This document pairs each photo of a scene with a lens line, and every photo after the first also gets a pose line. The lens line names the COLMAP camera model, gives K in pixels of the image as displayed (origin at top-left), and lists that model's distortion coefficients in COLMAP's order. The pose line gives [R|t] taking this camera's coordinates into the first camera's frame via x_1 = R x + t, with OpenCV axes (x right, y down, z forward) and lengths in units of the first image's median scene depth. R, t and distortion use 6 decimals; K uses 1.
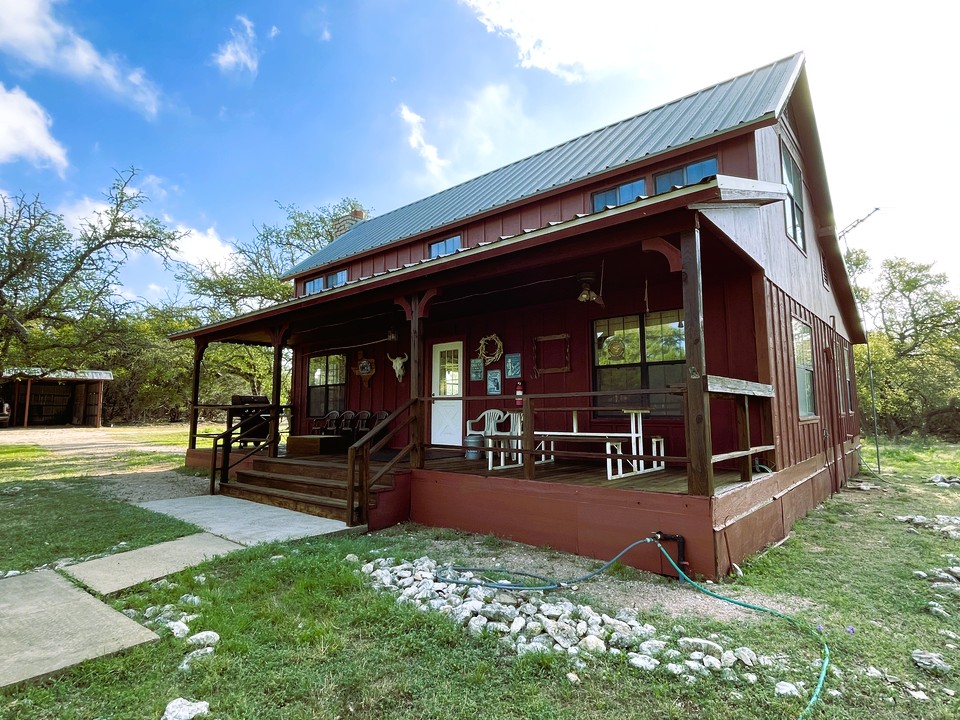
lens RADIAL K [[516.8, 0, 479.7], [0, 516.8, 356.2], [0, 0, 1]] dist [0.001027, -0.000001]
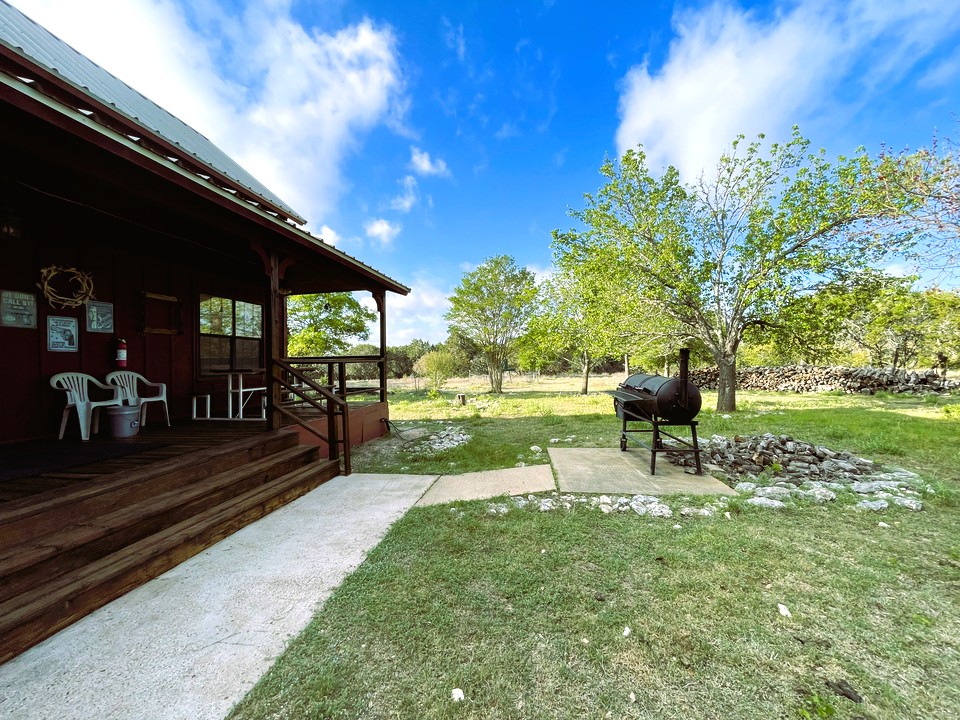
lens RADIAL K [[388.1, 0, 482.5], [0, 388.1, 360.3], [0, 0, 1]] dist [-0.004429, 0.001169]
pose [[-0.538948, 0.020542, 0.842088, -0.722257], [-0.072656, 0.994843, -0.070770, 0.081189], [-0.839200, -0.099324, -0.534677, 0.797327]]
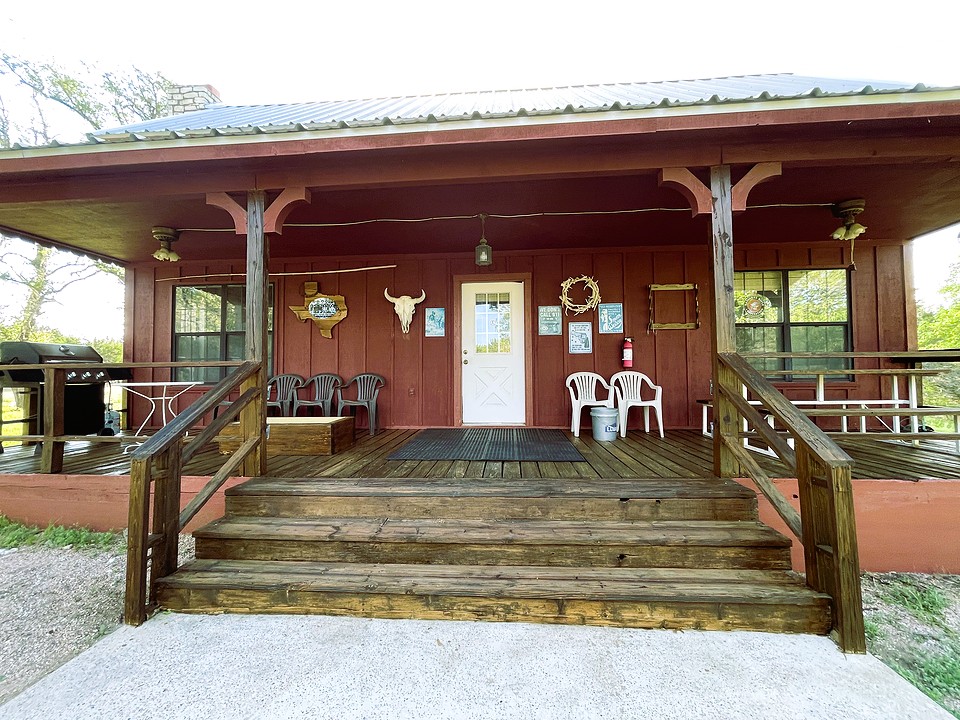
lens RADIAL K [[388.1, 0, 482.7], [0, 388.1, 360.9], [0, 0, 1]] dist [-0.004429, 0.001169]
pose [[0.799013, 0.015748, 0.601107, -0.444896], [-0.060740, 0.996658, 0.054626, 0.061932], [-0.598238, -0.080158, 0.797299, 0.614325]]
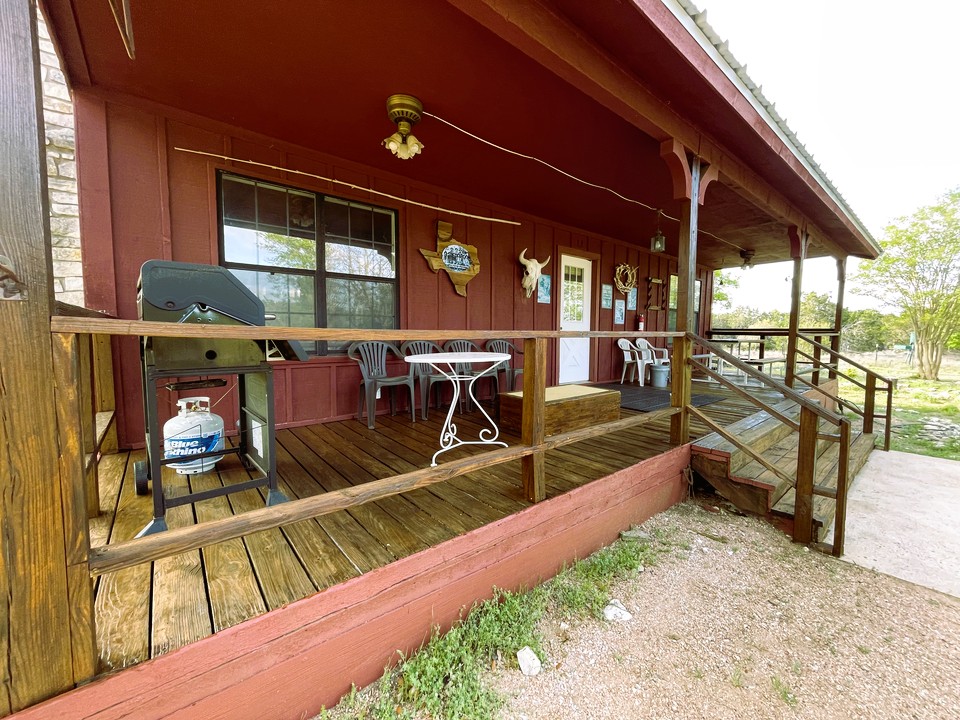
lens RADIAL K [[388.1, 0, 485.7], [0, 388.1, 359.6], [0, 0, 1]] dist [-0.004429, 0.001169]
pose [[0.154015, -0.065275, 0.985910, -0.774648], [-0.119713, 0.989232, 0.084196, 0.110151], [-0.980790, -0.130993, 0.144543, 1.135277]]
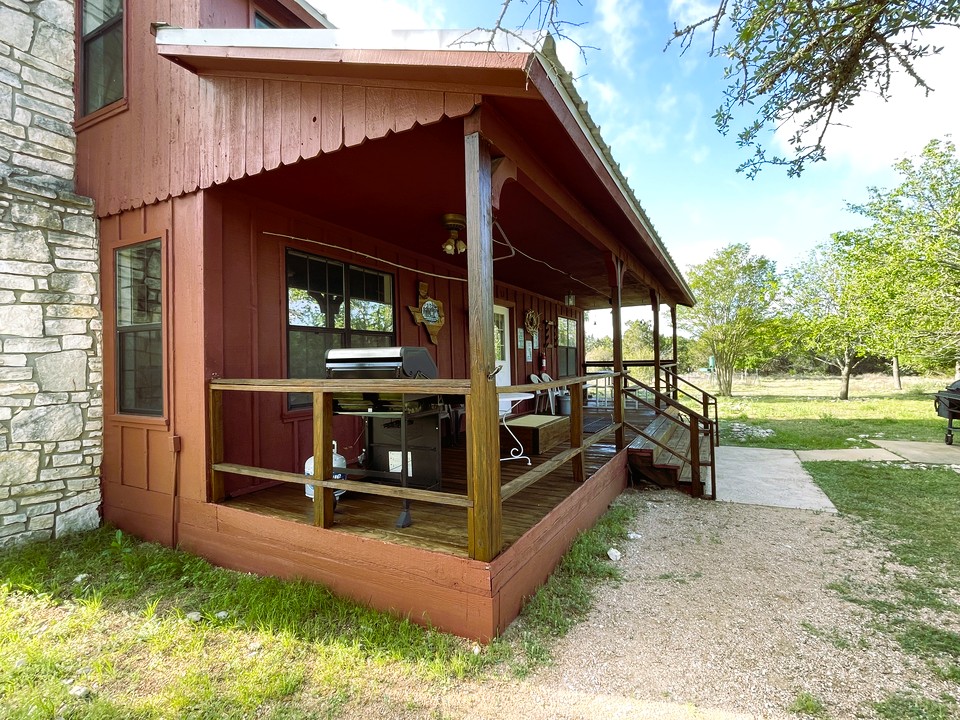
lens RADIAL K [[469.9, 0, 486.5], [0, 469.9, 359.0], [0, 0, 1]] dist [-0.003957, -0.000157]
pose [[-0.238159, 0.014734, 0.971114, -0.974455], [-0.088090, 0.995436, -0.036706, 0.114883], [-0.967223, -0.094287, -0.235774, 1.338615]]
